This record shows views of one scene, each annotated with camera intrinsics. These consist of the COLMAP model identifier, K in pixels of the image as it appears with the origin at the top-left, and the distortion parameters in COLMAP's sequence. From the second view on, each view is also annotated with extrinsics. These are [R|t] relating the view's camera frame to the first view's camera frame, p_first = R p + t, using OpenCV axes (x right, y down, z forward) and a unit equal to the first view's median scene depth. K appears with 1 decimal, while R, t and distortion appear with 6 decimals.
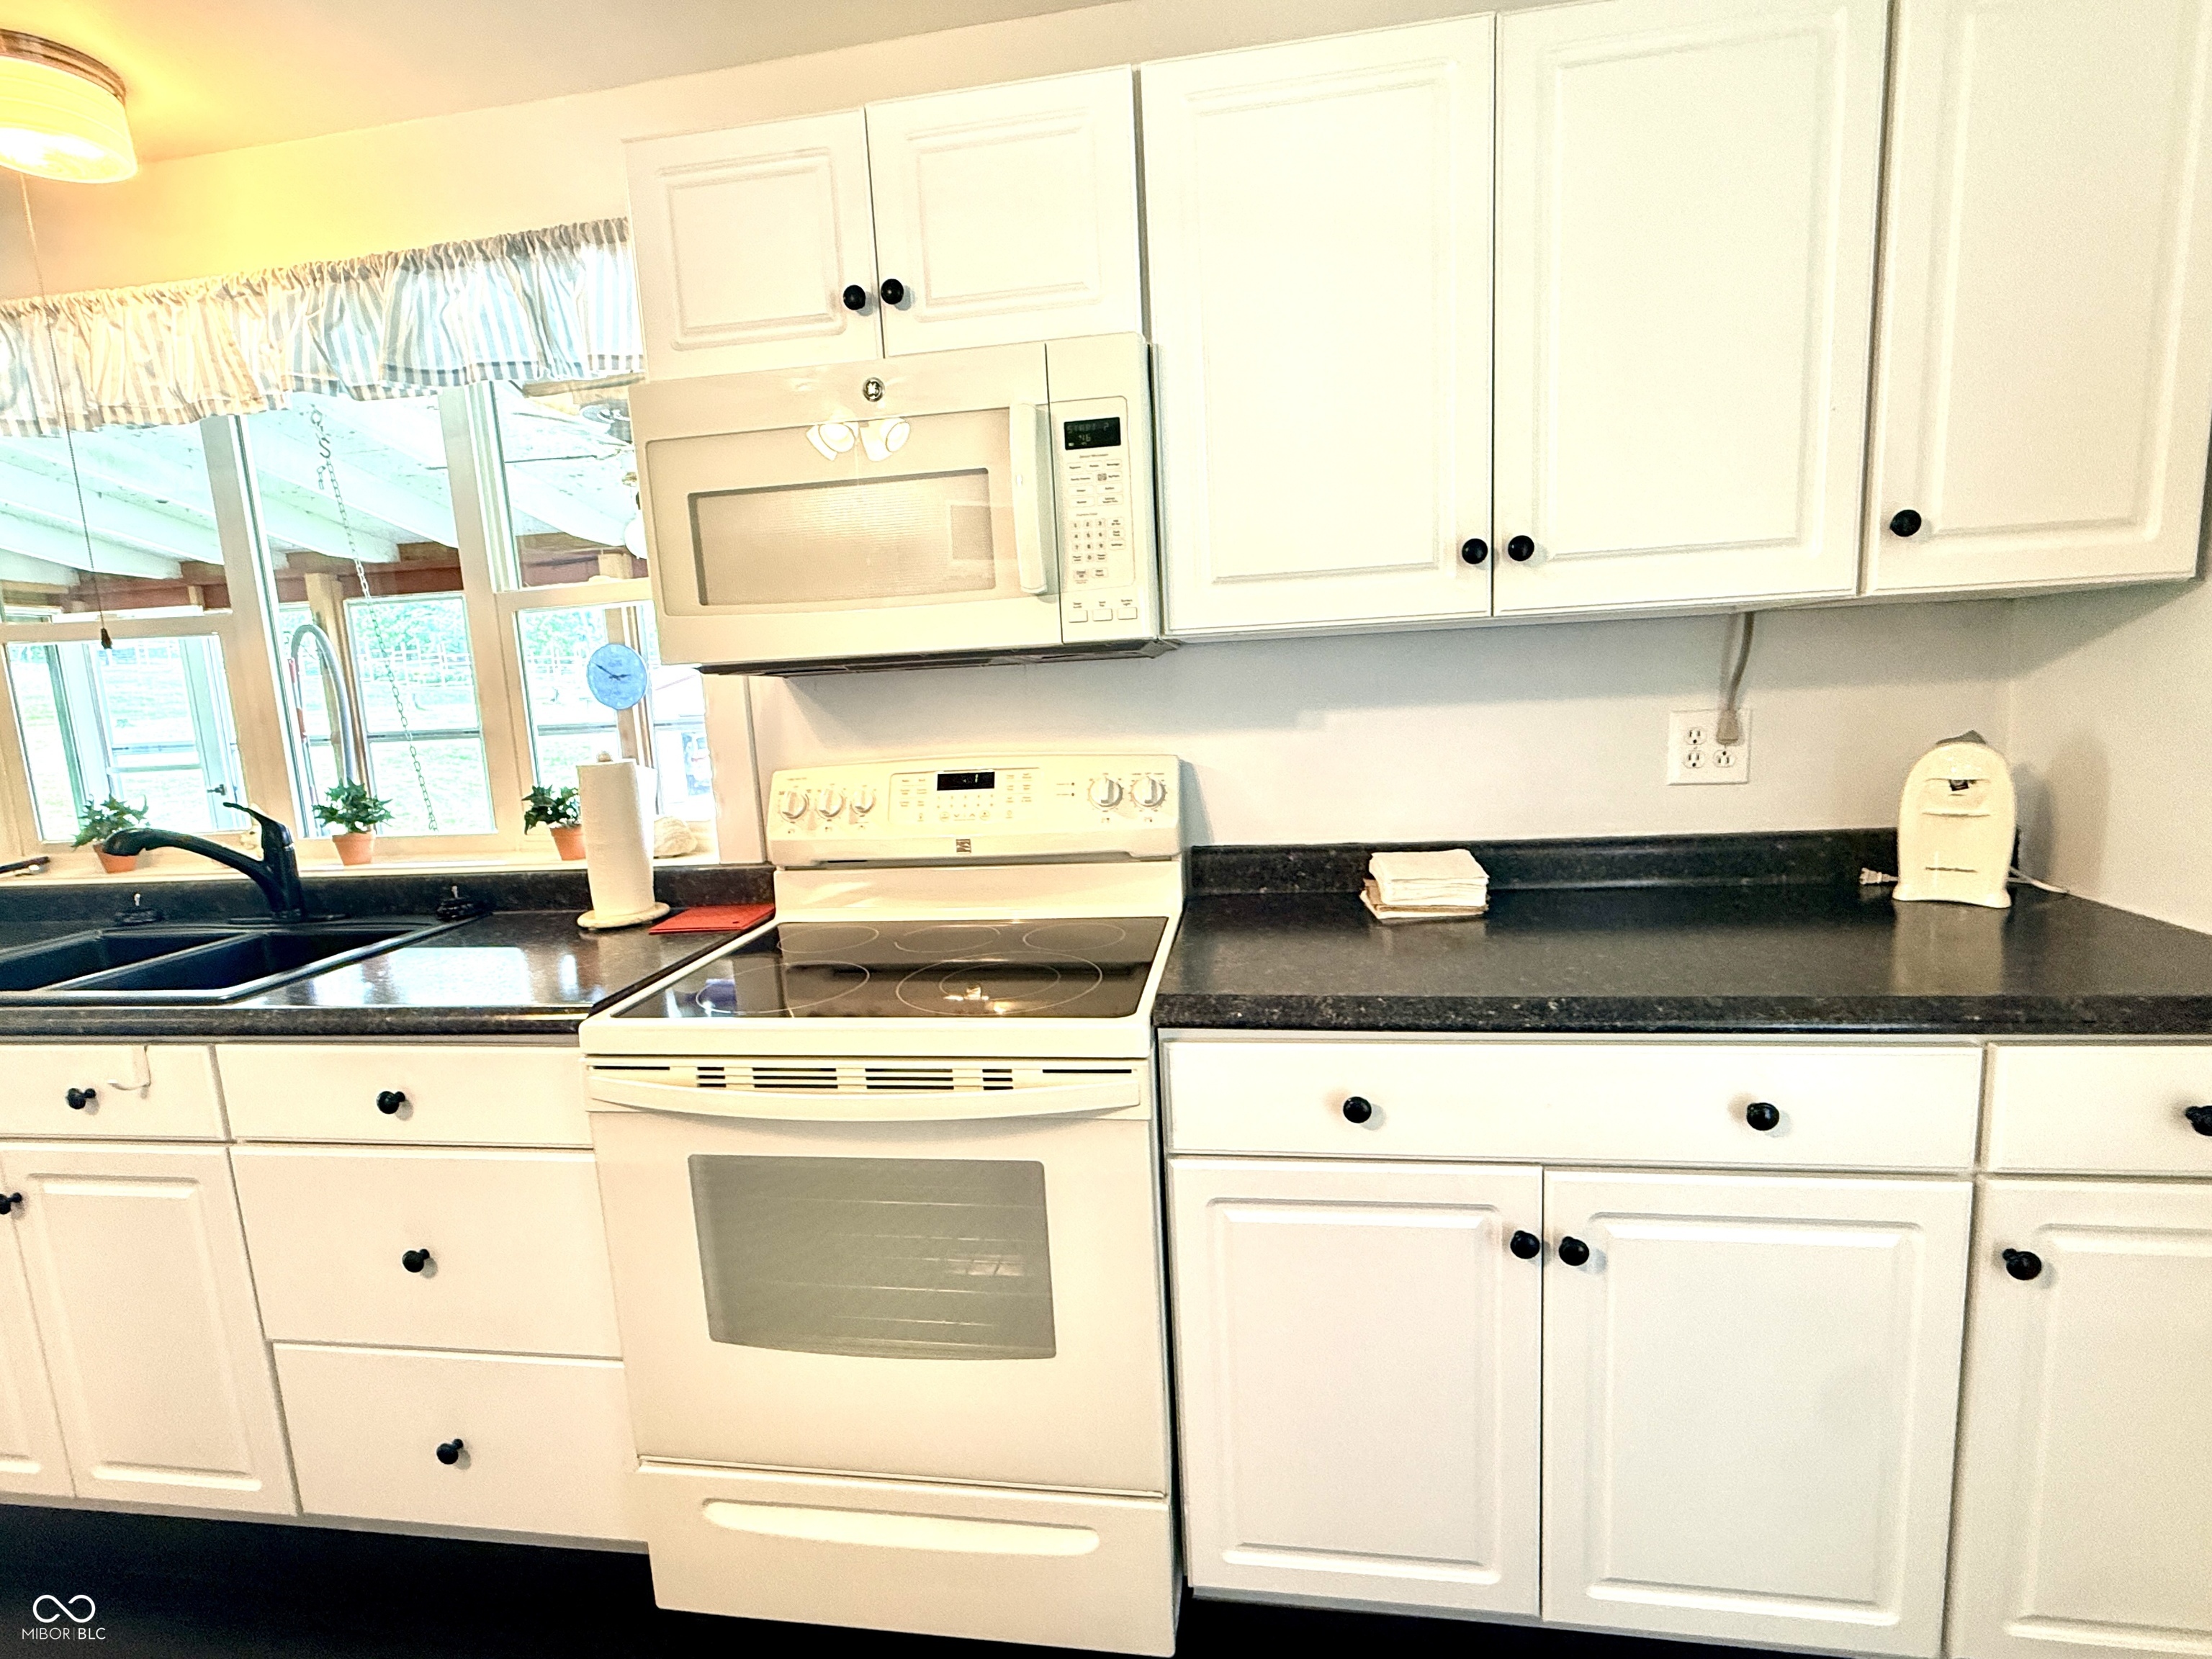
lens RADIAL K [[1029.0, 0, 1100.4], [0, 1029.0, 828.4], [0, 0, 1]] dist [-0.004689, -0.000238]
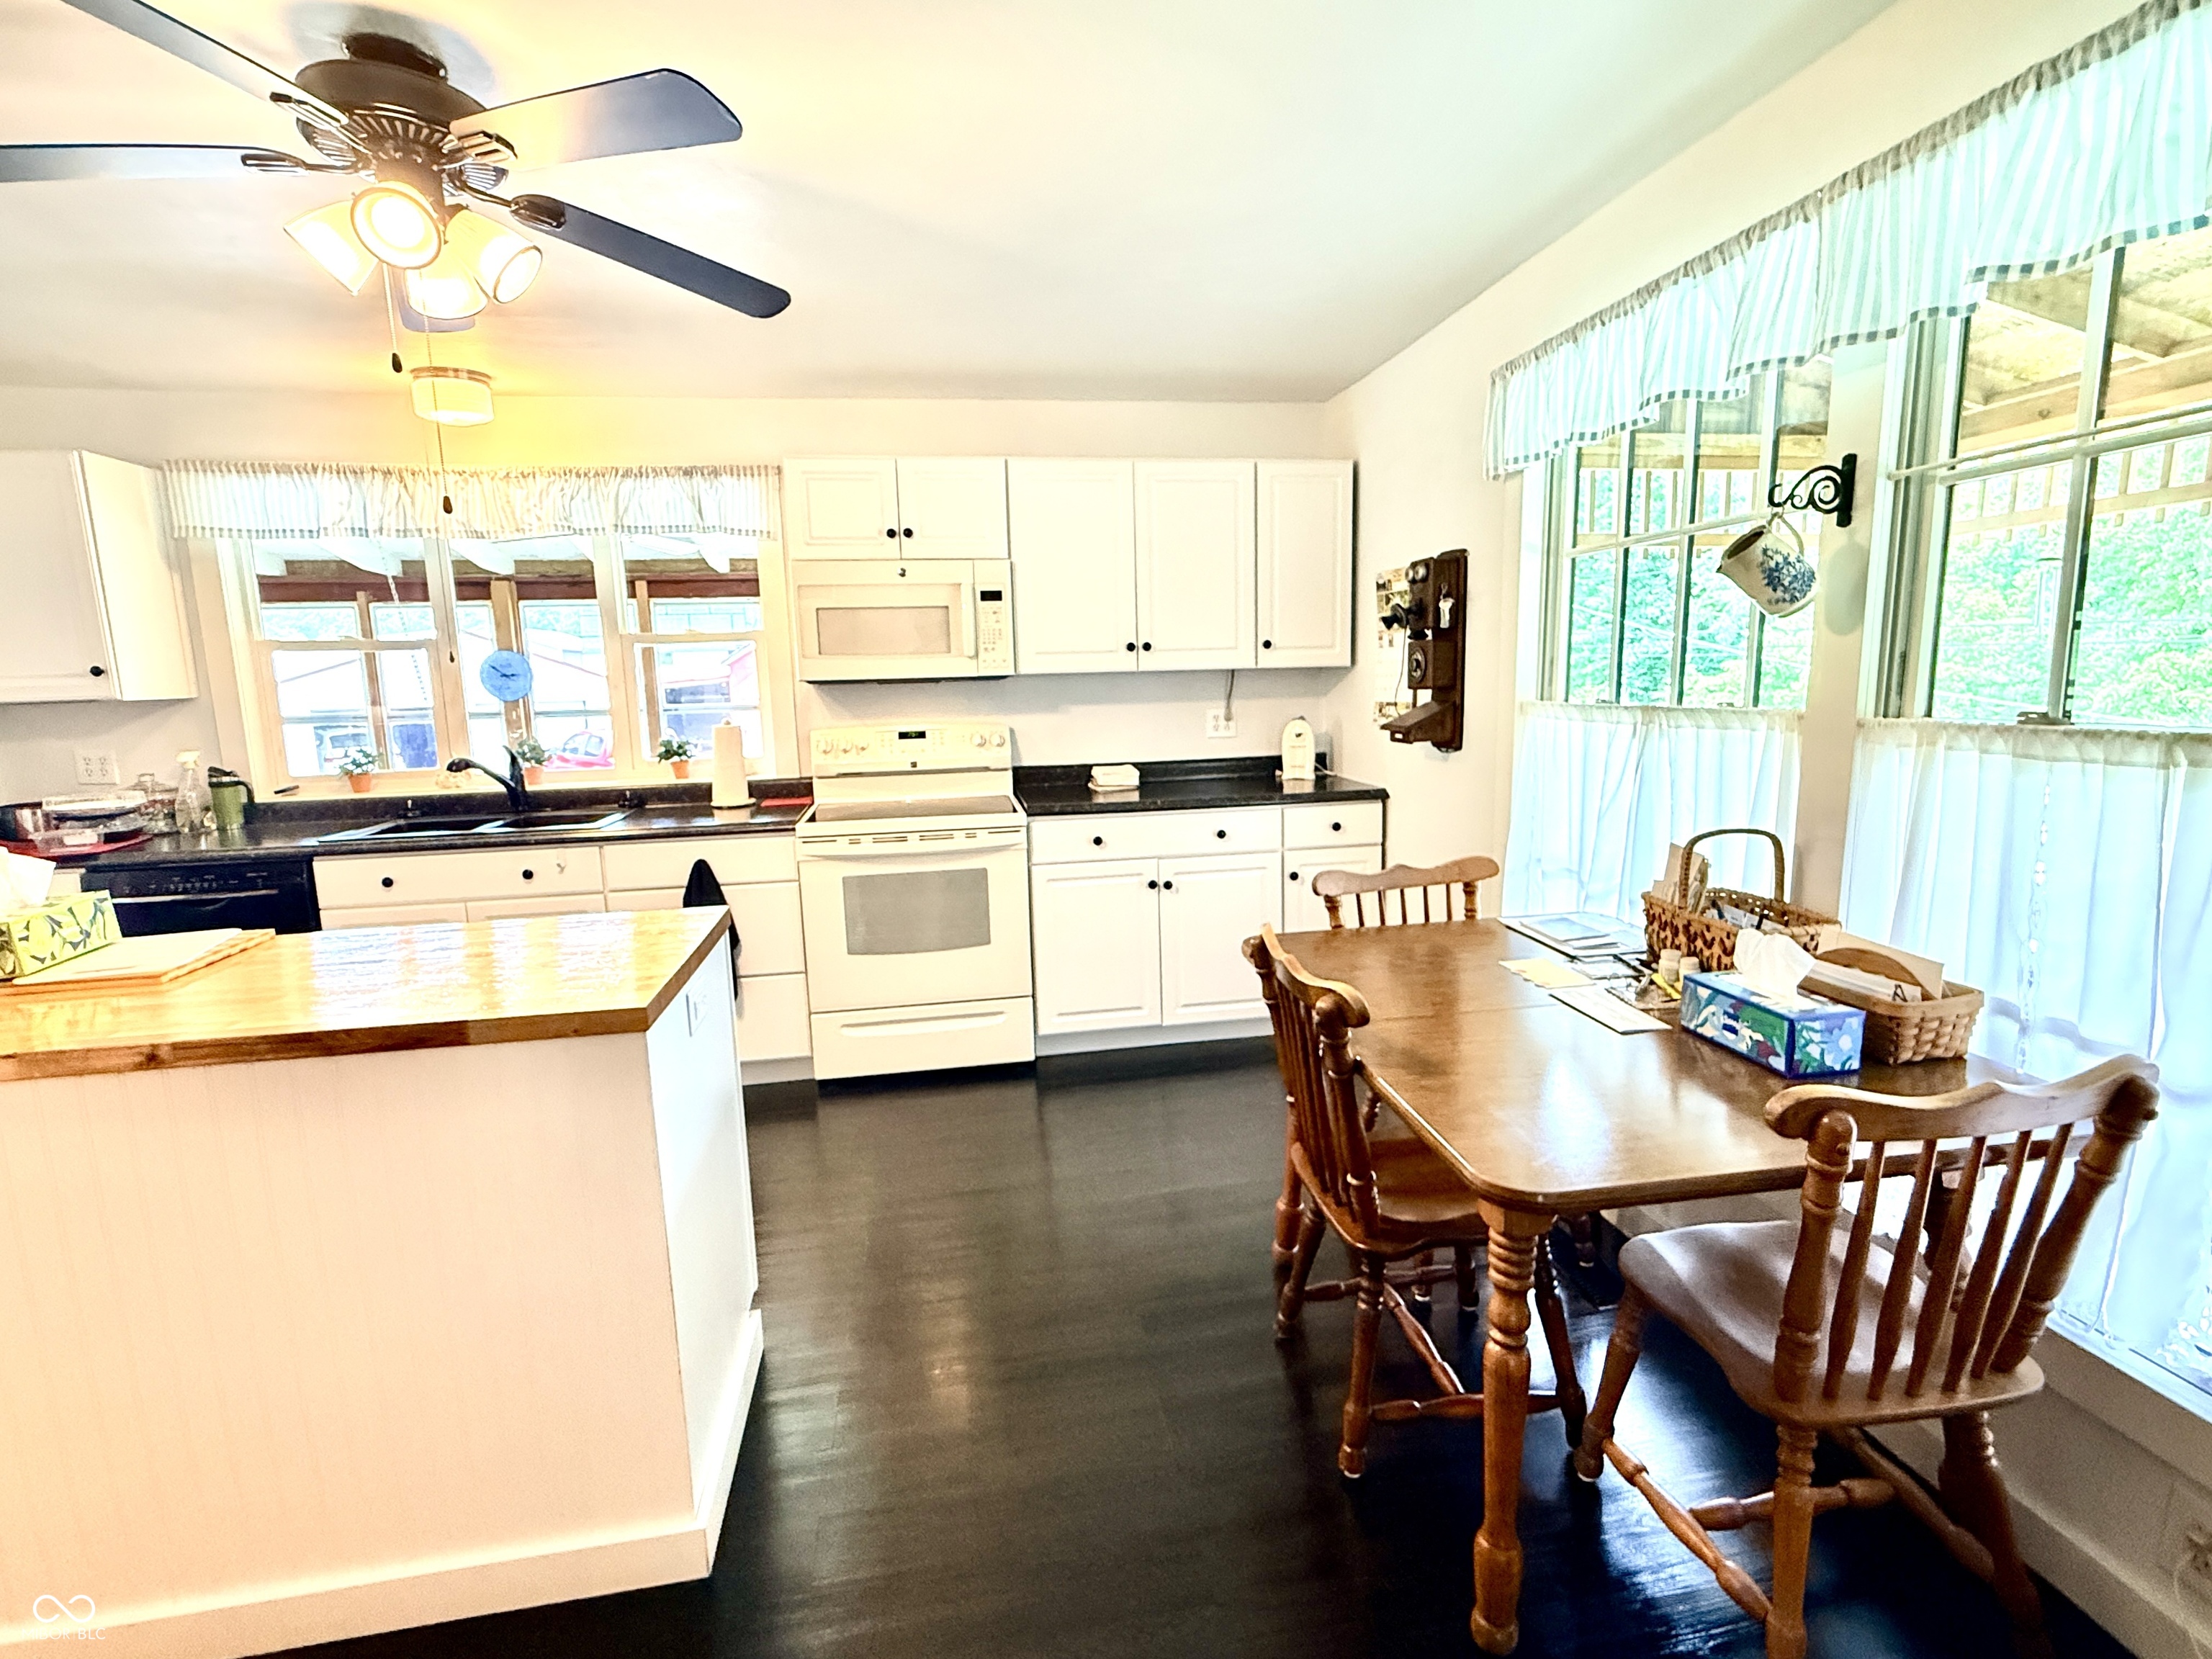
lens RADIAL K [[1029.0, 0, 1107.4], [0, 1029.0, 832.2], [0, 0, 1]] dist [-0.004689, -0.000238]
pose [[0.948170, -0.022256, 0.316983, -0.474032], [0.022952, 0.999735, 0.001540, 0.179605], [-0.316933, 0.005815, 0.948430, -1.298026]]
